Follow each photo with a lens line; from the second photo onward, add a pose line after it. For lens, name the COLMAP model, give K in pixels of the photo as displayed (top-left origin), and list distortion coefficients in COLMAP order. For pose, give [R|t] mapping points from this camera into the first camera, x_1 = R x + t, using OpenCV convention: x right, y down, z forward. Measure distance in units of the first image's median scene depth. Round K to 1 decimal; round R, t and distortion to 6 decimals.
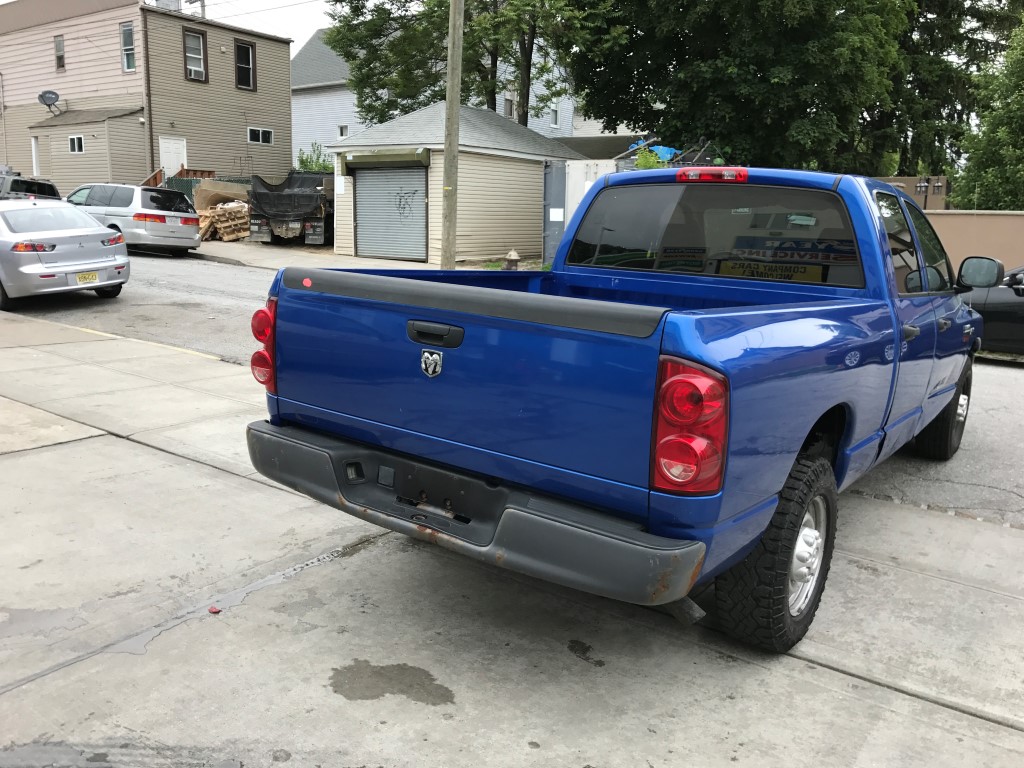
lens RADIAL K [[839.4, 0, 496.2], [0, 839.4, 382.2], [0, 0, 1]] dist [0.026305, -0.028164]
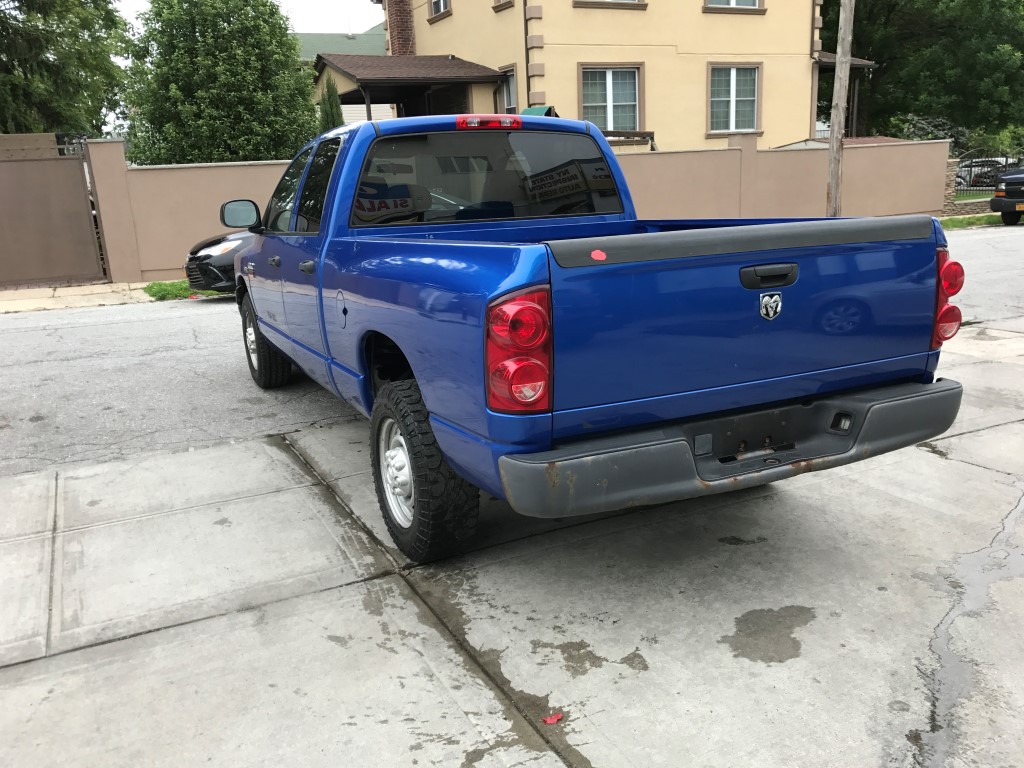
lens RADIAL K [[839.4, 0, 492.4], [0, 839.4, 389.0], [0, 0, 1]] dist [0.026305, -0.028164]
pose [[0.470354, -0.270961, 0.839849, -0.656089], [0.226756, 0.956850, 0.181714, -0.110478], [-0.852847, 0.104971, 0.511501, 0.464441]]
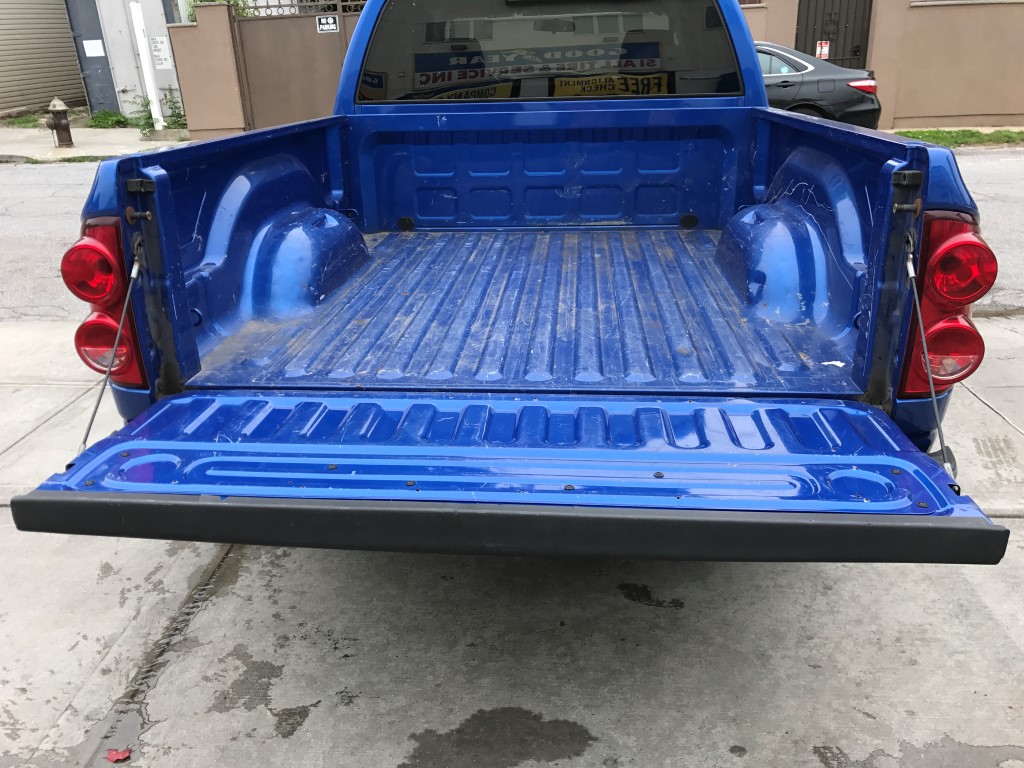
lens RADIAL K [[839.4, 0, 496.7], [0, 839.4, 382.2], [0, 0, 1]] dist [0.026305, -0.028164]
pose [[0.850572, -0.256124, 0.459268, -0.228771], [0.164761, 0.959194, 0.229782, -0.057500], [-0.499380, -0.119777, 0.858063, 0.276747]]
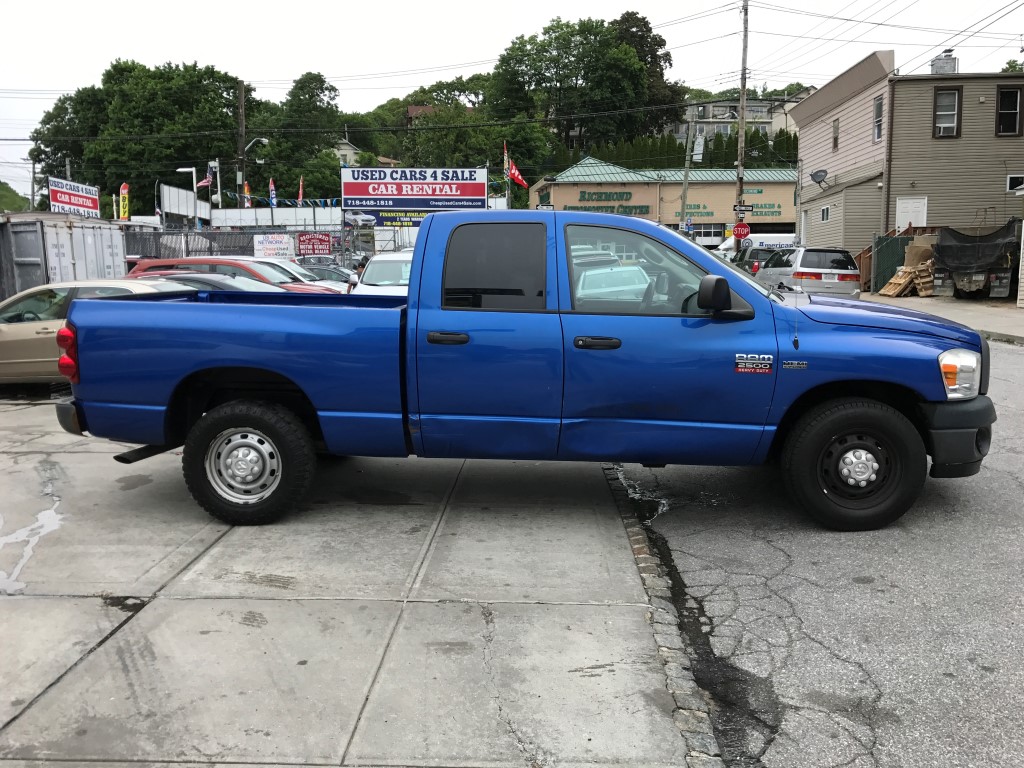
lens RADIAL K [[839.4, 0, 500.4], [0, 839.4, 384.2], [0, 0, 1]] dist [0.026305, -0.028164]
pose [[0.534382, 0.066201, -0.842646, 1.338654], [-0.127737, 0.991803, -0.003088, -0.000988], [0.835535, 0.109287, 0.538459, 0.375325]]
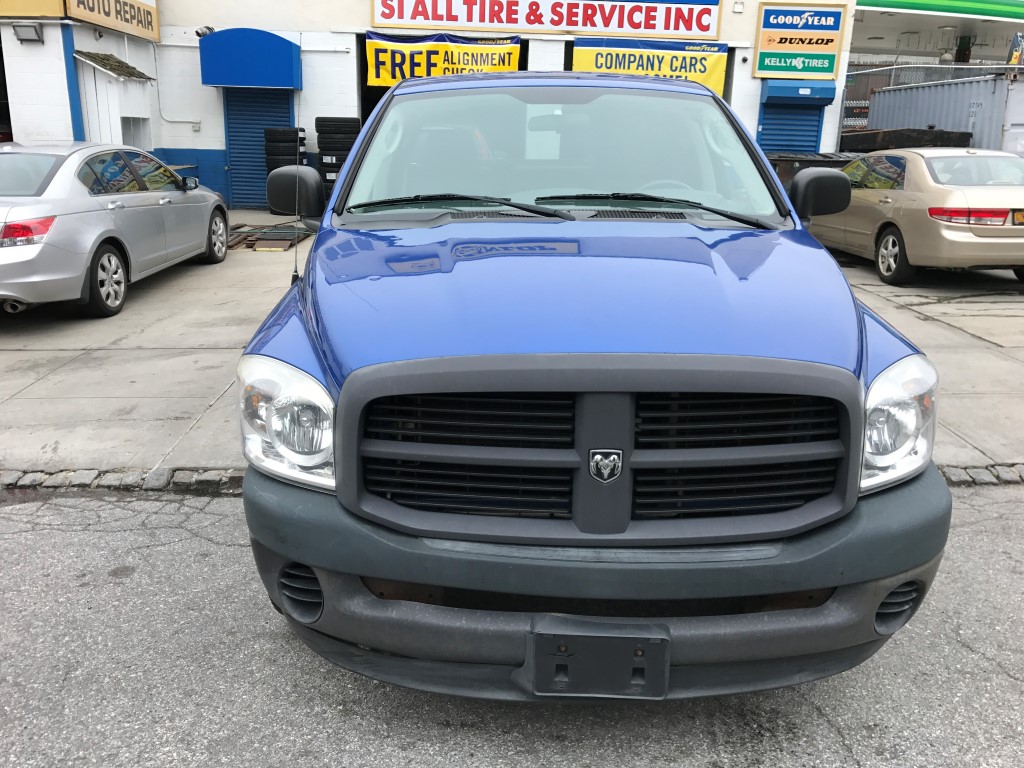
lens RADIAL K [[839.4, 0, 501.9], [0, 839.4, 375.8], [0, 0, 1]] dist [0.026305, -0.028164]
pose [[-0.798735, 0.119874, -0.589621, 0.948522], [-0.159656, 0.902598, 0.399784, -0.321198], [0.580114, 0.413458, -0.701797, 1.797825]]
